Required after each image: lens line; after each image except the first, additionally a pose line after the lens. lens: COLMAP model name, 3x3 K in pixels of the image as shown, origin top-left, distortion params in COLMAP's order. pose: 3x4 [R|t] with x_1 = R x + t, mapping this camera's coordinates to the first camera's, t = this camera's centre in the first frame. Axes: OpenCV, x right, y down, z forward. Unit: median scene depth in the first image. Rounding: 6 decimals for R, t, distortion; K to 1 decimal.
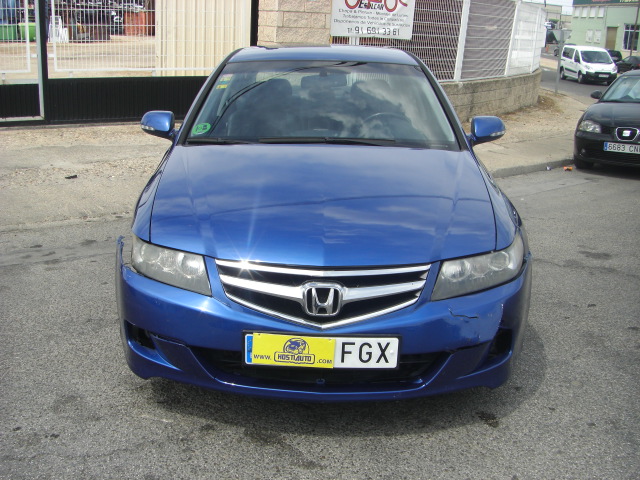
lens RADIAL K [[708.5, 0, 314.8], [0, 708.5, 269.9], [0, 0, 1]] dist [-0.137169, 0.000000]
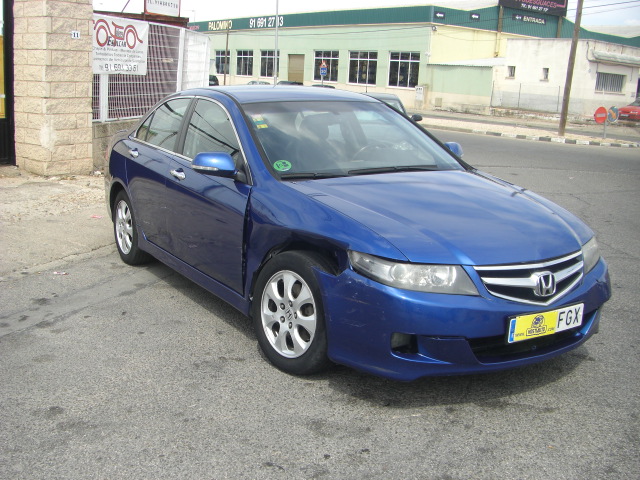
lens RADIAL K [[708.5, 0, 311.0], [0, 708.5, 260.8], [0, 0, 1]] dist [-0.137169, 0.000000]
pose [[0.848734, -0.131275, 0.512267, -0.975097], [0.157646, 0.987462, -0.008140, -0.057378], [-0.504775, 0.087666, 0.858788, 0.073243]]
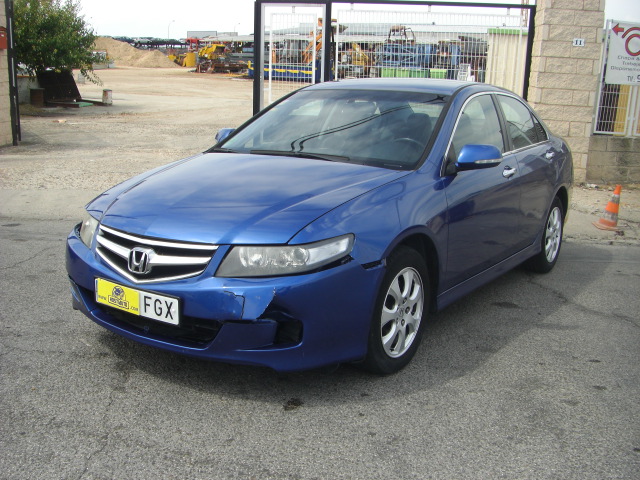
lens RADIAL K [[708.5, 0, 306.9], [0, 708.5, 277.9], [0, 0, 1]] dist [-0.137169, 0.000000]
pose [[0.831728, 0.141203, -0.536926, 0.894273], [-0.172869, 0.984906, -0.008768, 0.029098], [0.527583, 0.100111, 0.843584, 0.077167]]
